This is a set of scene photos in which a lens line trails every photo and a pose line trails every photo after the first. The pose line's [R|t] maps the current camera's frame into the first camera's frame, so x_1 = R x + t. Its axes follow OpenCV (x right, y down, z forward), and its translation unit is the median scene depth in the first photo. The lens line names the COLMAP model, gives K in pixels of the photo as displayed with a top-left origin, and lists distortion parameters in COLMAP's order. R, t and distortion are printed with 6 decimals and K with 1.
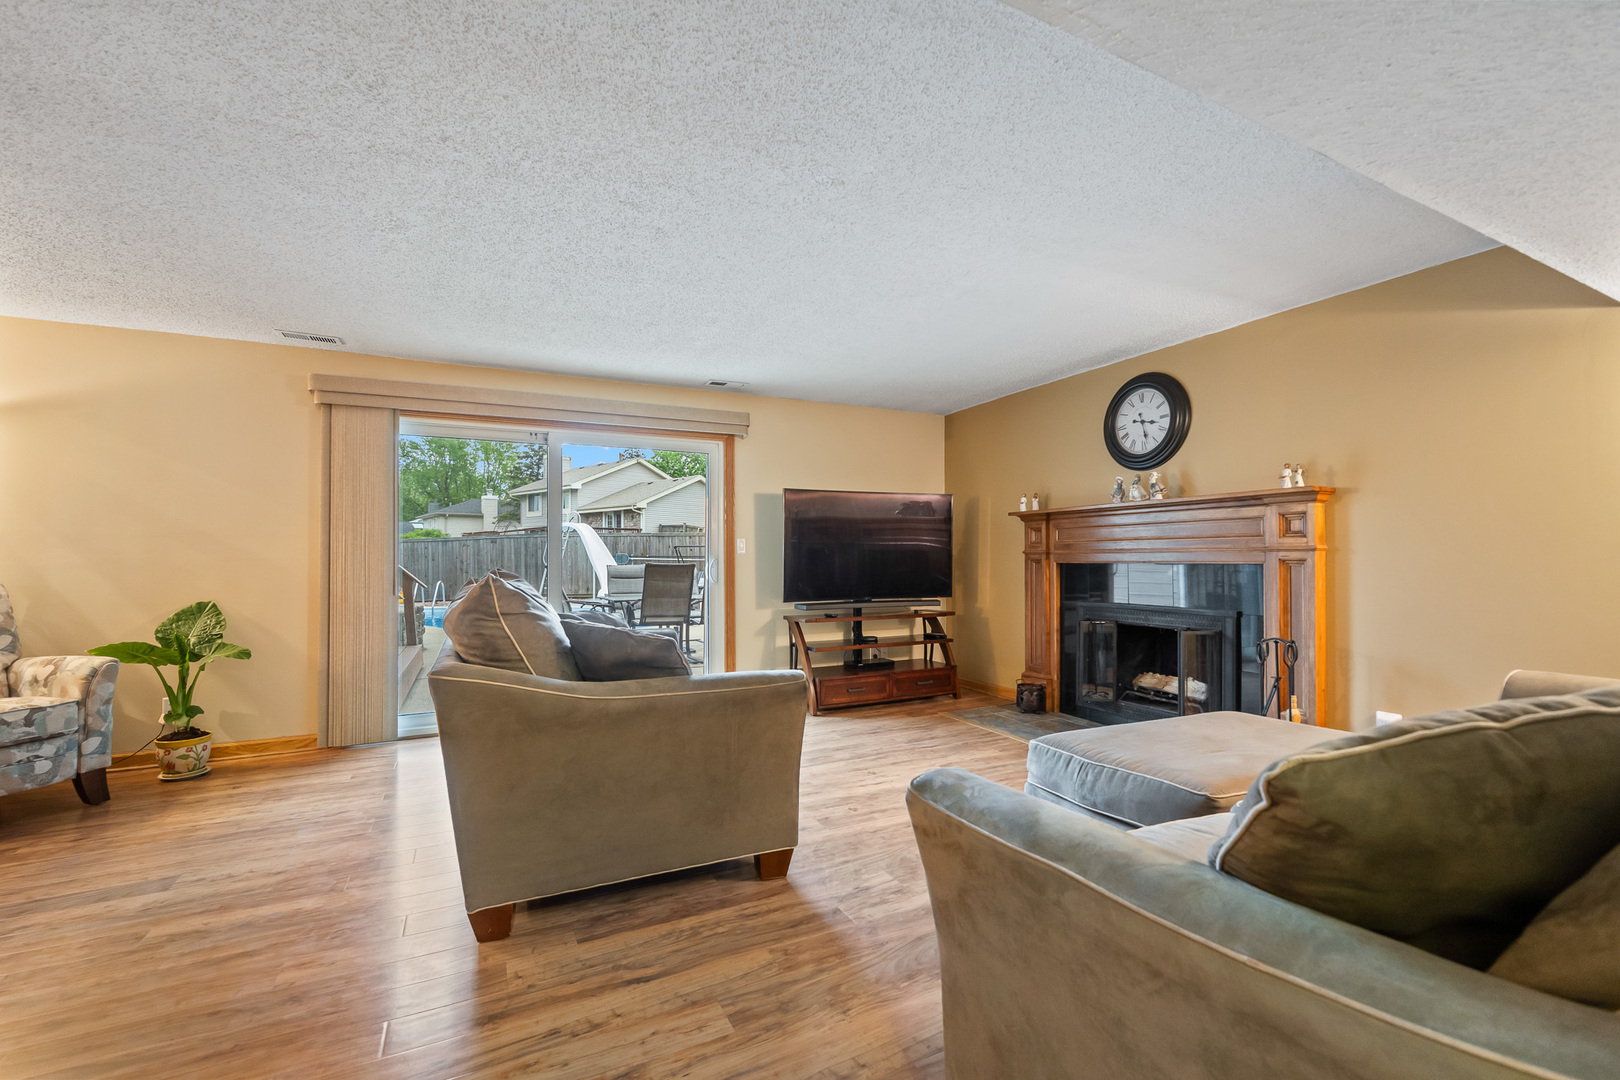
lens RADIAL K [[675.8, 0, 810.0], [0, 675.8, 540.0], [0, 0, 1]] dist [-0.000151, 0.000003]
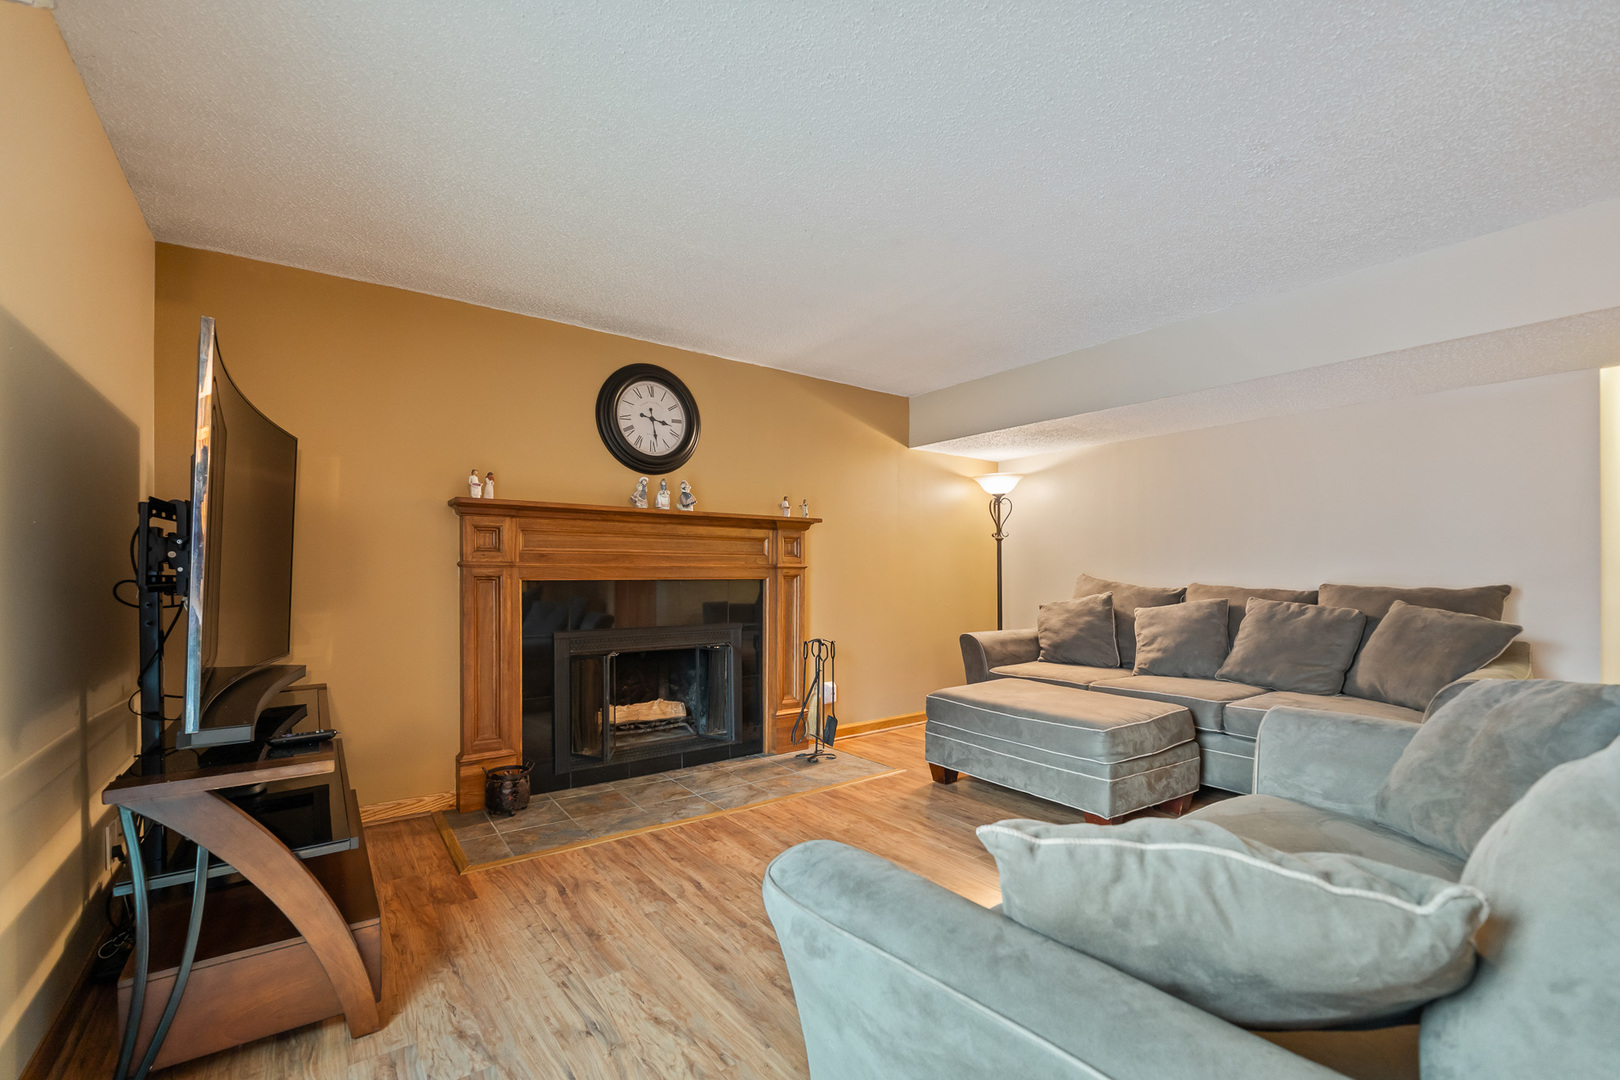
lens RADIAL K [[683.2, 0, 804.5], [0, 683.2, 565.8], [0, 0, 1]] dist [0.000768, 0.000059]
pose [[-0.179442, 0.012766, 0.983686, -0.424201], [-0.023995, 0.999562, -0.017350, 0.027775], [-0.983476, -0.026716, -0.179057, 0.973372]]
